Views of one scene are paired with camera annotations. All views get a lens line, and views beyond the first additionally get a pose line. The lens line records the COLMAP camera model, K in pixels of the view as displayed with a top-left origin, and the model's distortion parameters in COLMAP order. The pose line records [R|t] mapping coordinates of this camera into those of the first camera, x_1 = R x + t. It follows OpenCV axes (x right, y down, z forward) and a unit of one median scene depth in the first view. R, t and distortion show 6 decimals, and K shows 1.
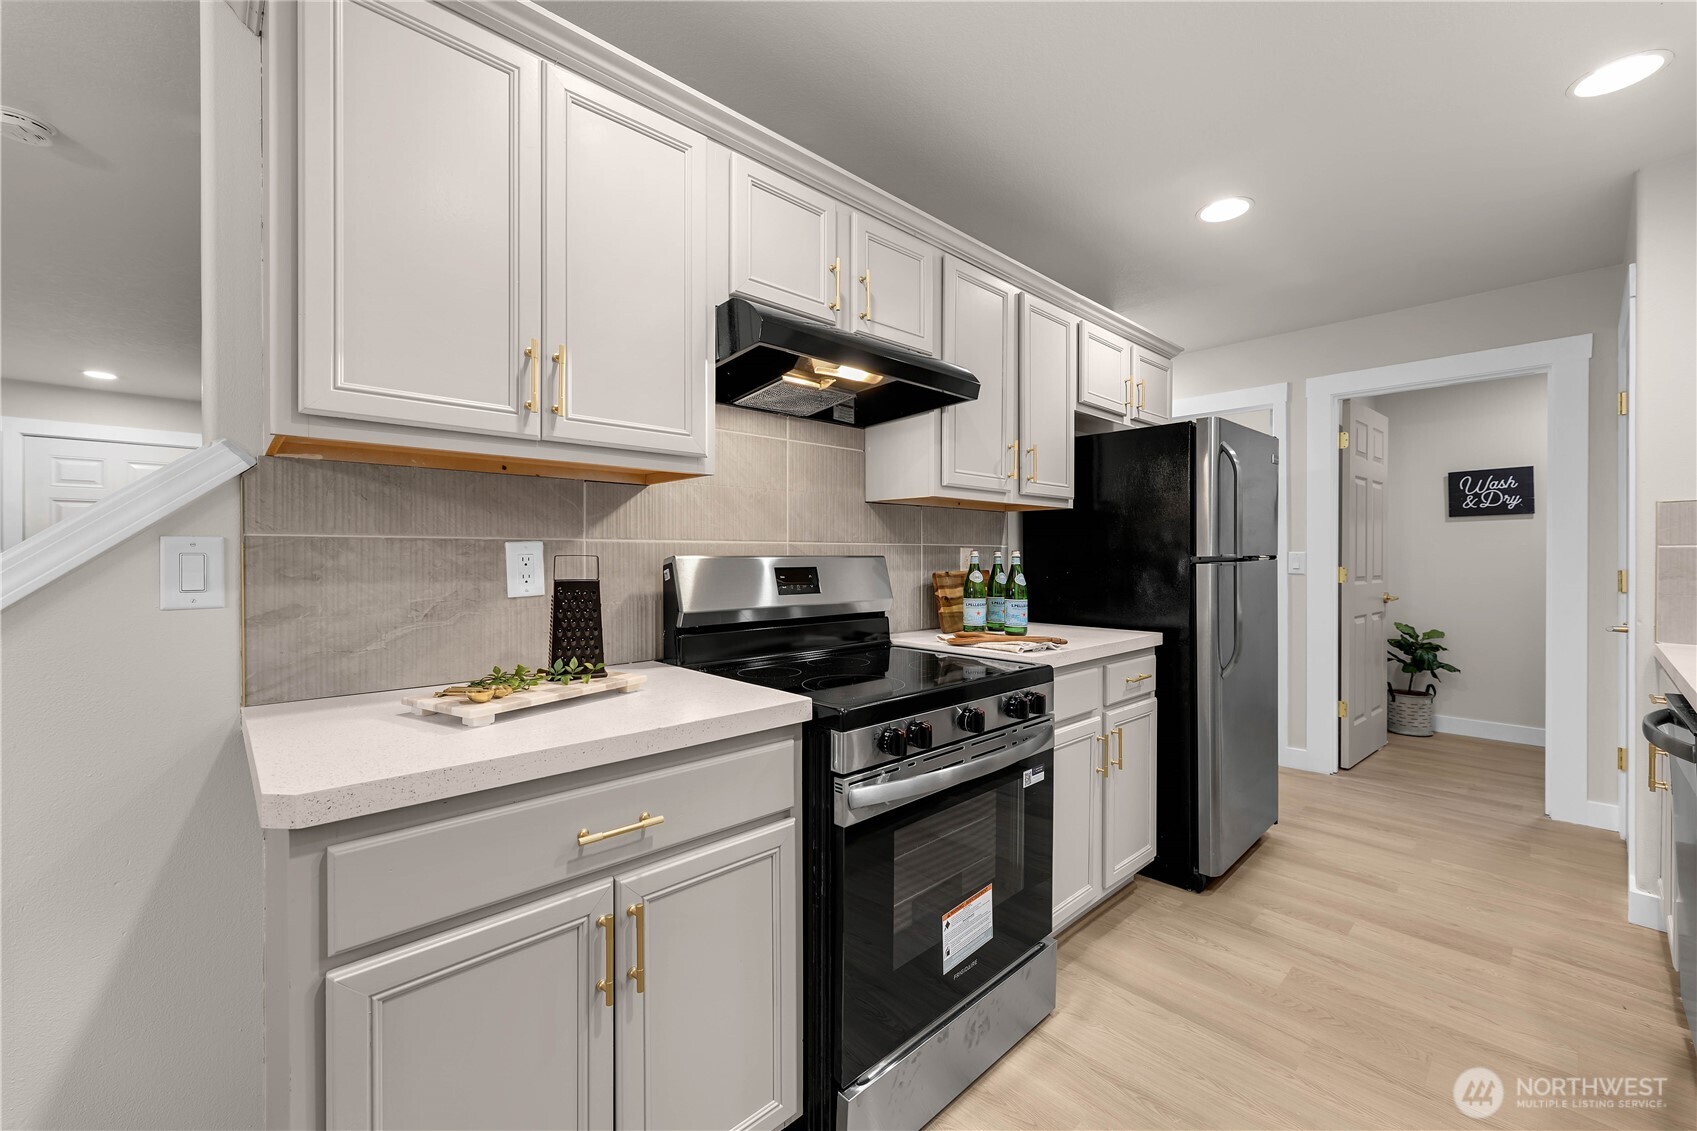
lens RADIAL K [[698.1, 0, 844.9], [0, 698.1, 569.7], [0, 0, 1]] dist [0.006656, 0.000228]
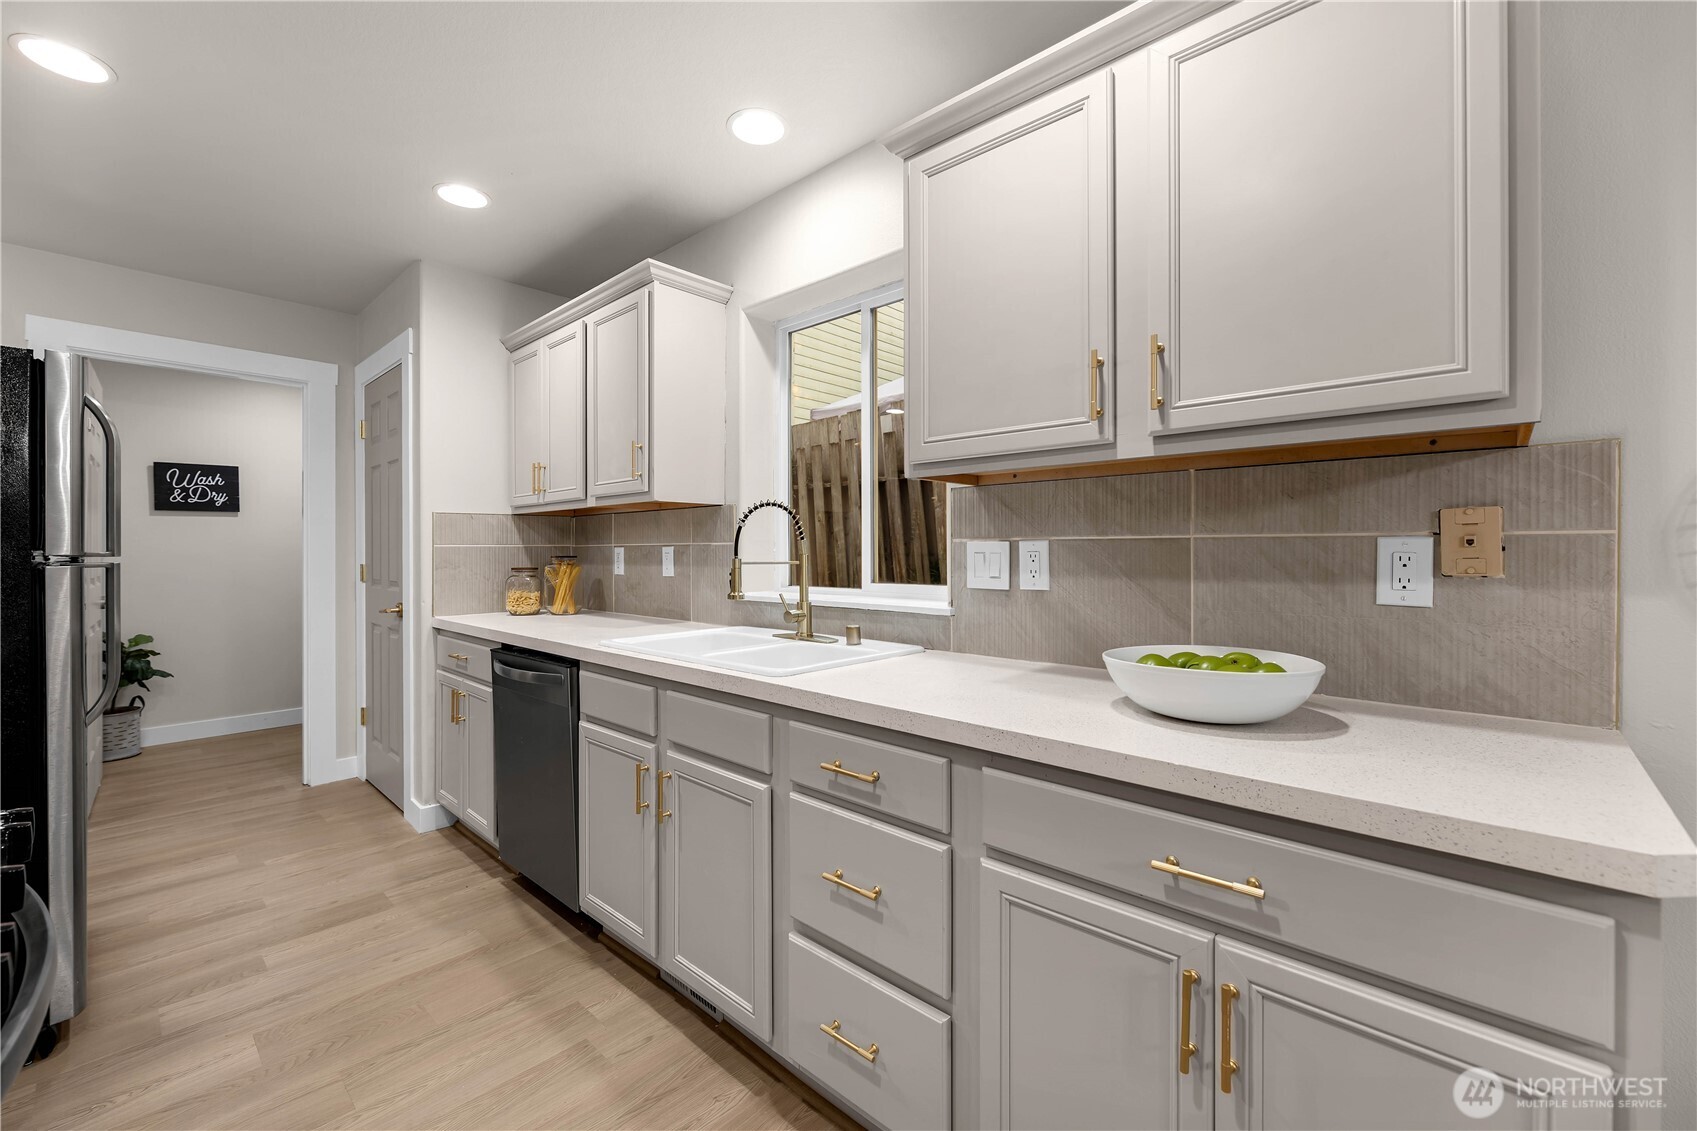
lens RADIAL K [[698.1, 0, 854.2], [0, 698.1, 560.5], [0, 0, 1]] dist [0.006656, 0.000228]
pose [[-0.075770, -0.013625, 0.997032, -0.181489], [0.019841, 0.999688, 0.015169, -0.006869], [-0.996928, 0.020931, -0.075476, 0.221337]]
